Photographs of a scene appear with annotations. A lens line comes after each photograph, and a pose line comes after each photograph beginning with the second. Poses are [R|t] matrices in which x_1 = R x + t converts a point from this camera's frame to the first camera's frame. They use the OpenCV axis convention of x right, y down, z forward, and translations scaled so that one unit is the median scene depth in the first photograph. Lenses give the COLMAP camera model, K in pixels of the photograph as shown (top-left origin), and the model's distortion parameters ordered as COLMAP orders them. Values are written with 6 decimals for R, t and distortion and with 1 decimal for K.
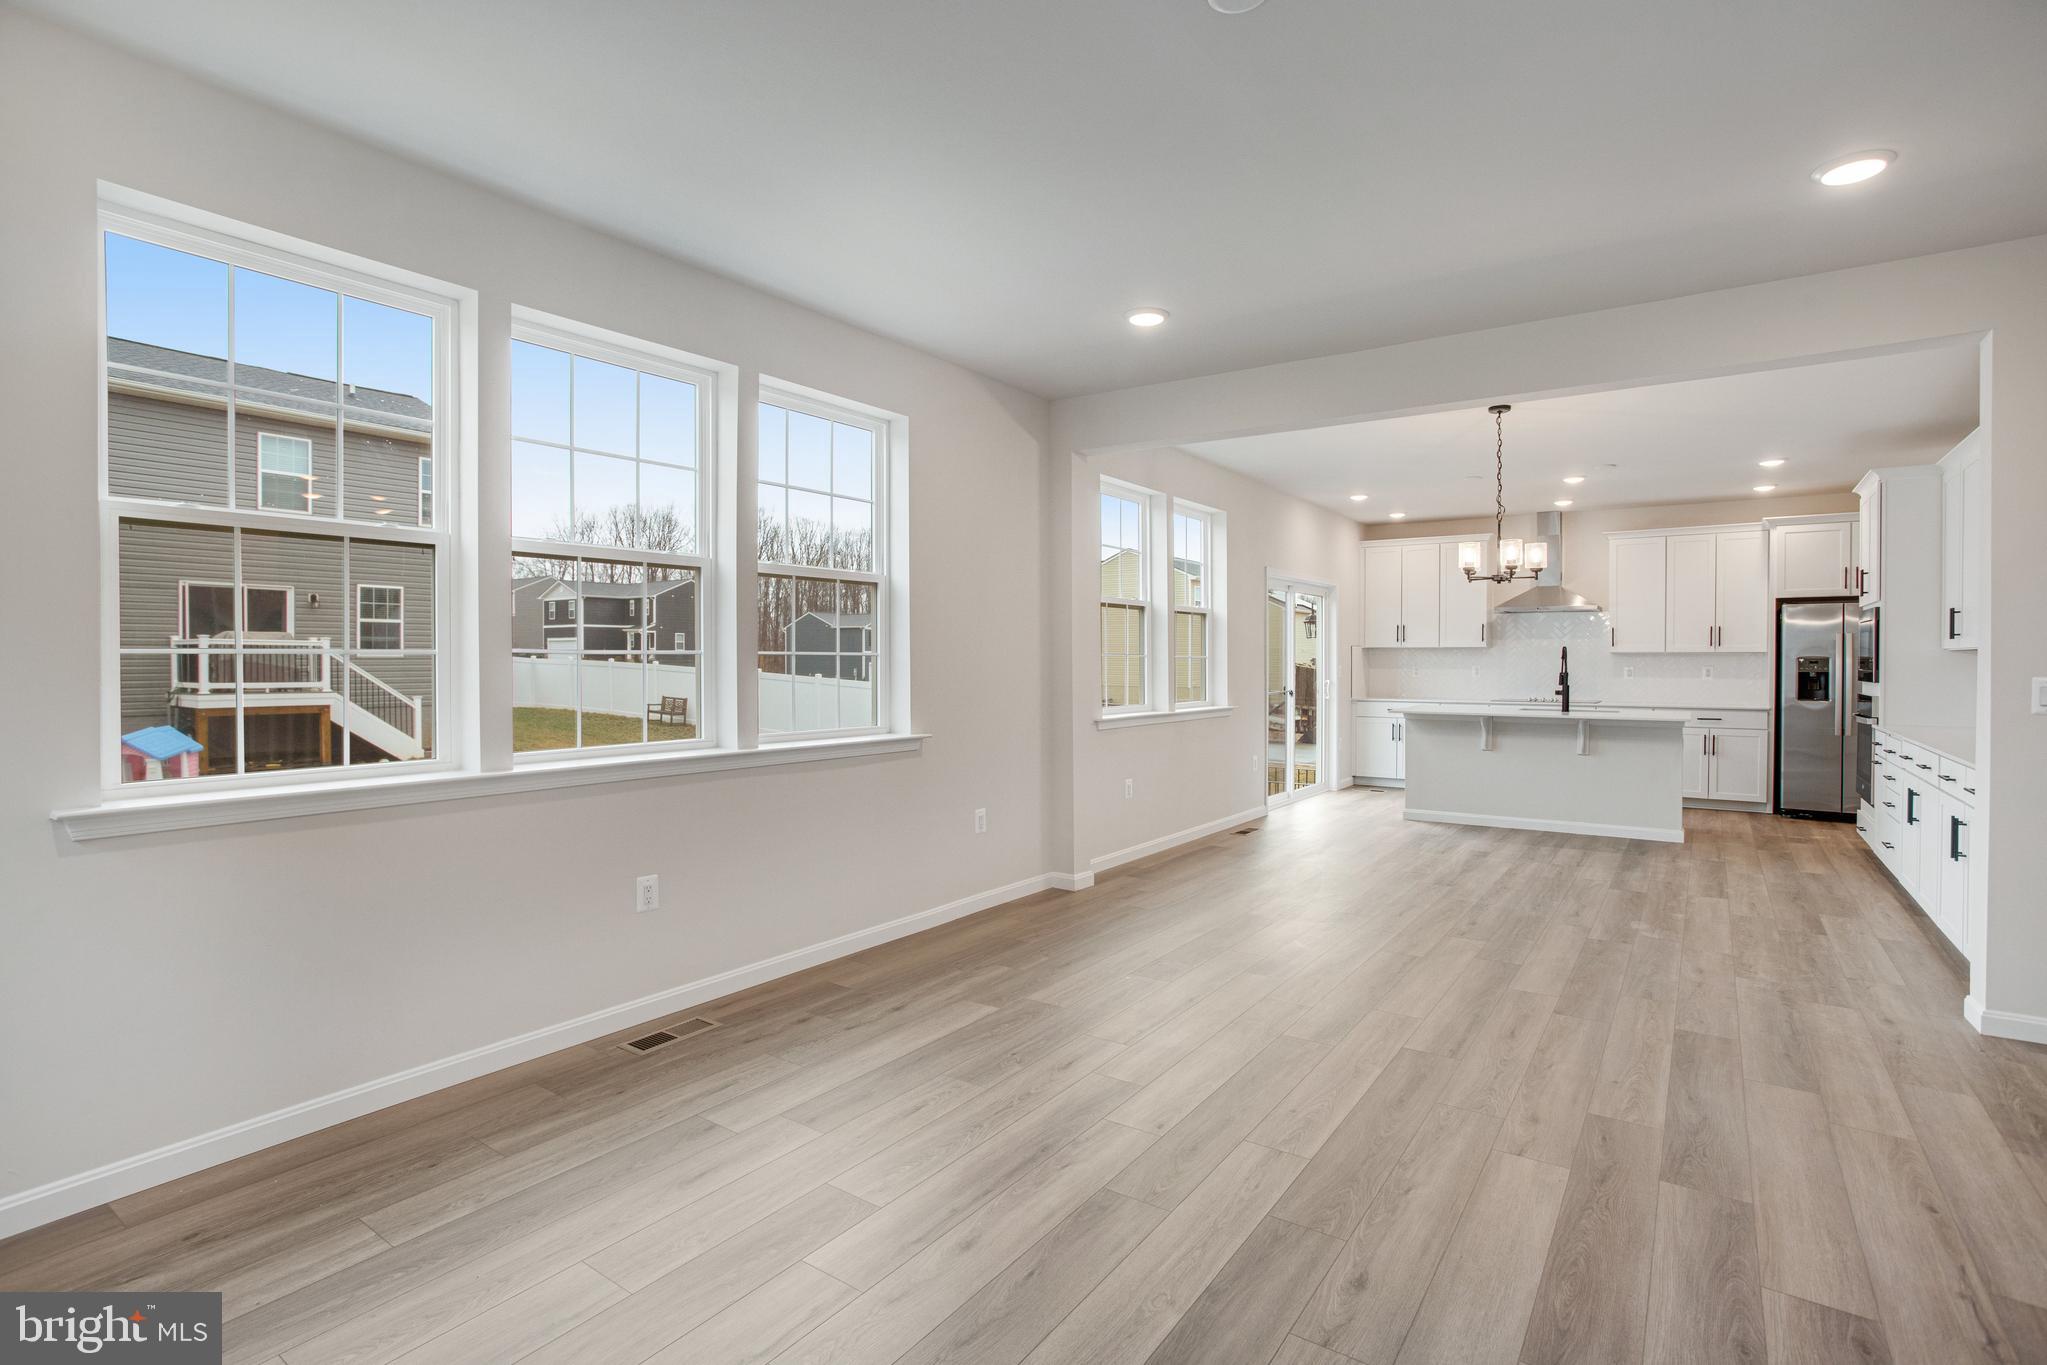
lens RADIAL K [[992.4, 0, 1069.1], [0, 992.4, 663.5], [0, 0, 1]] dist [-0.025351, 0.011433]
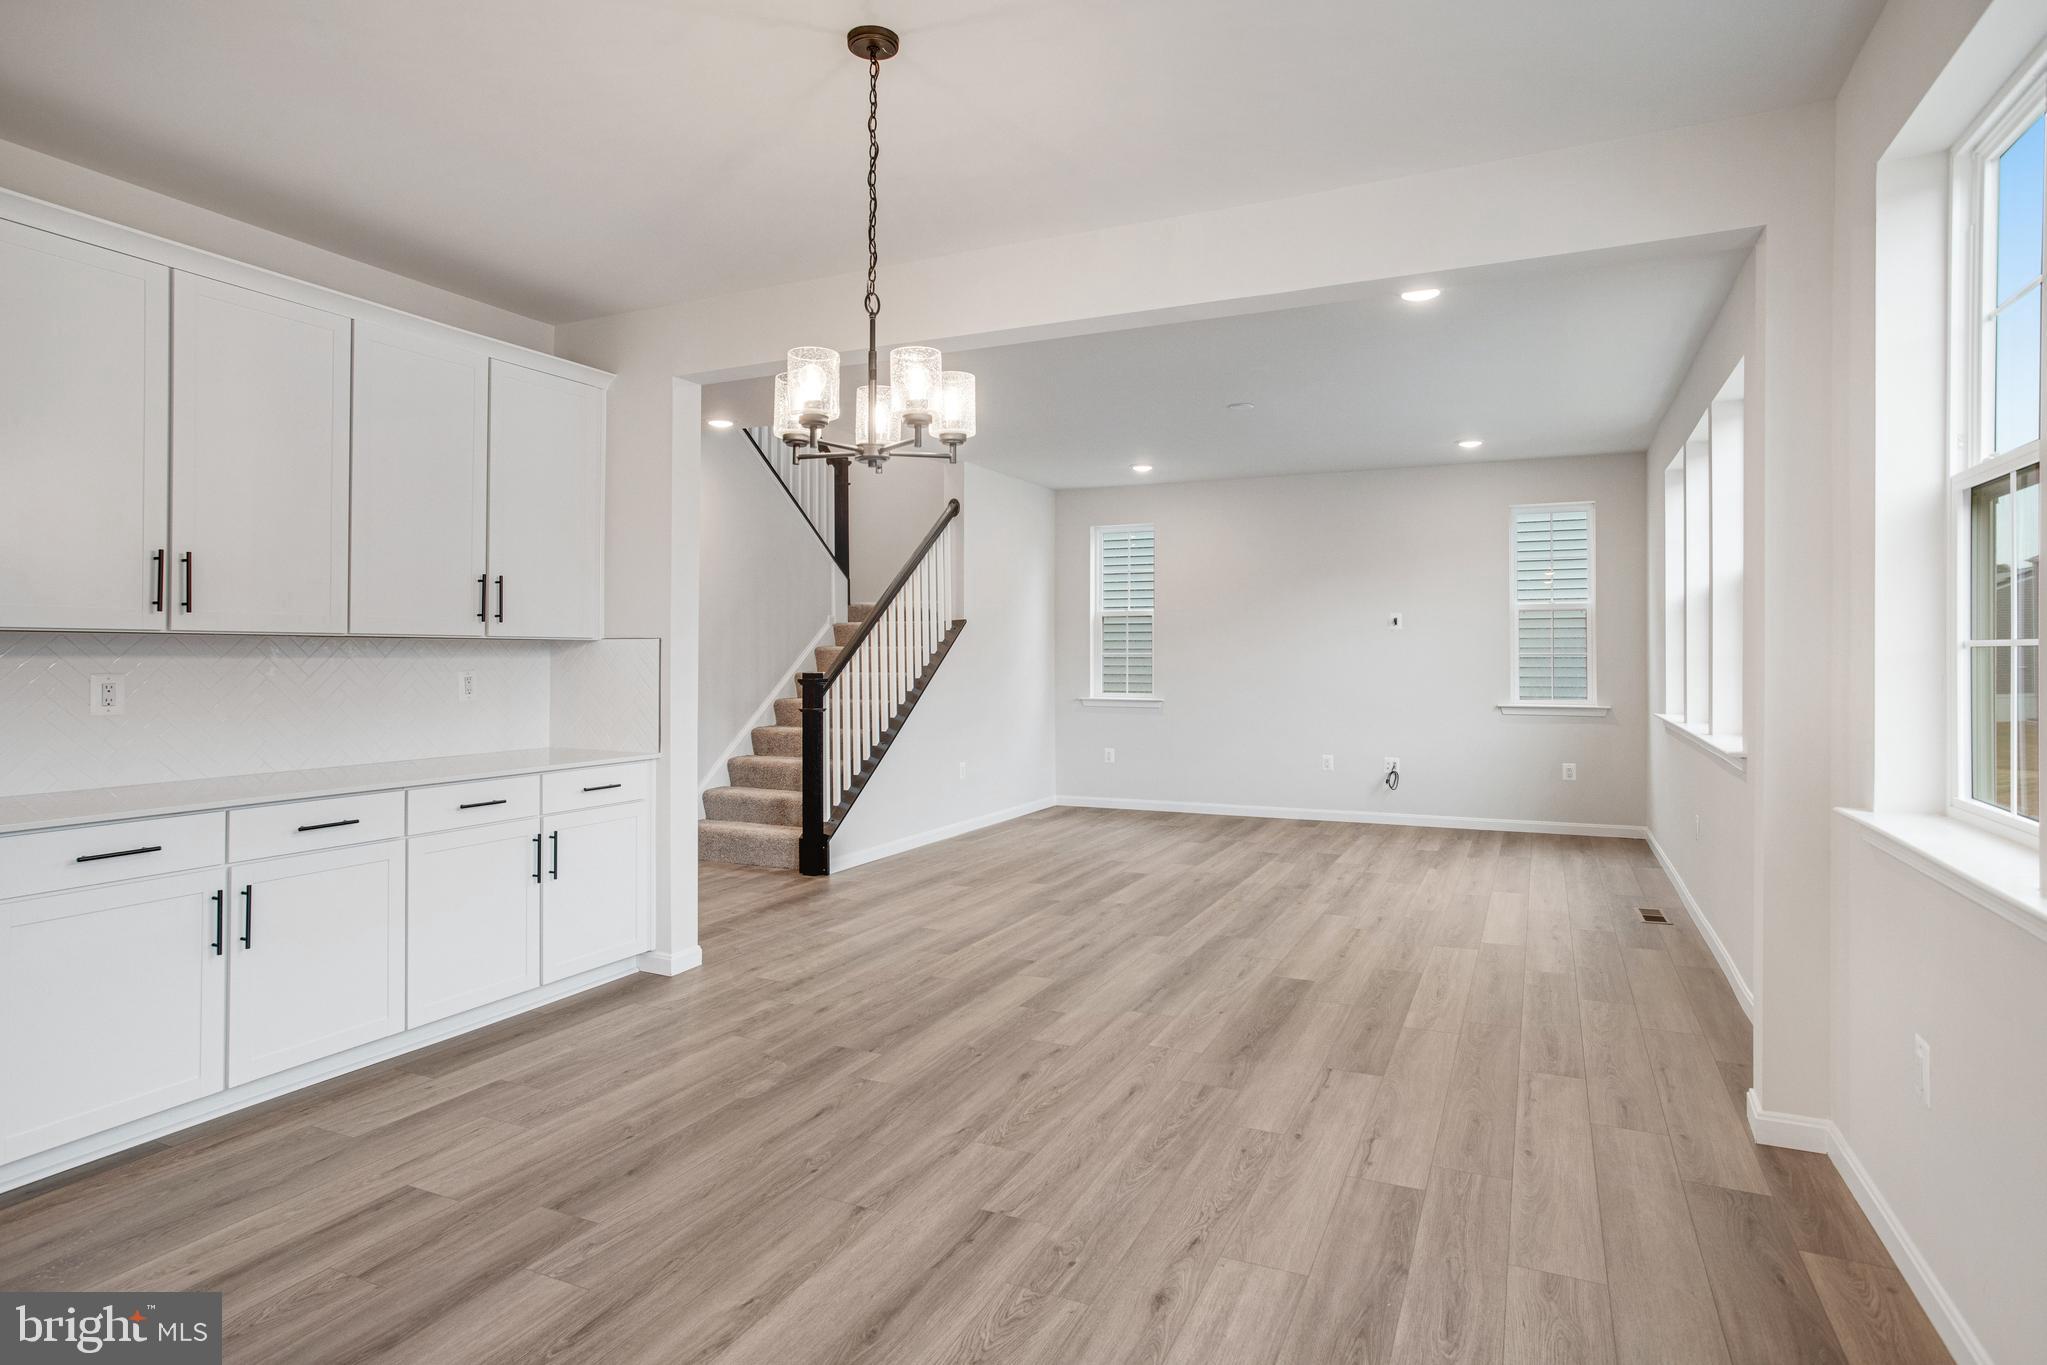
lens RADIAL K [[1133.8, 0, 1033.4], [0, 1133.8, 666.5], [0, 0, 1]] dist [-0.001587, 0.004666]
pose [[-0.989543, -0.002016, -0.144222, 0.790586], [-0.003396, 0.999951, 0.009325, -0.006767], [0.144196, 0.009717, -0.989501, 2.663624]]
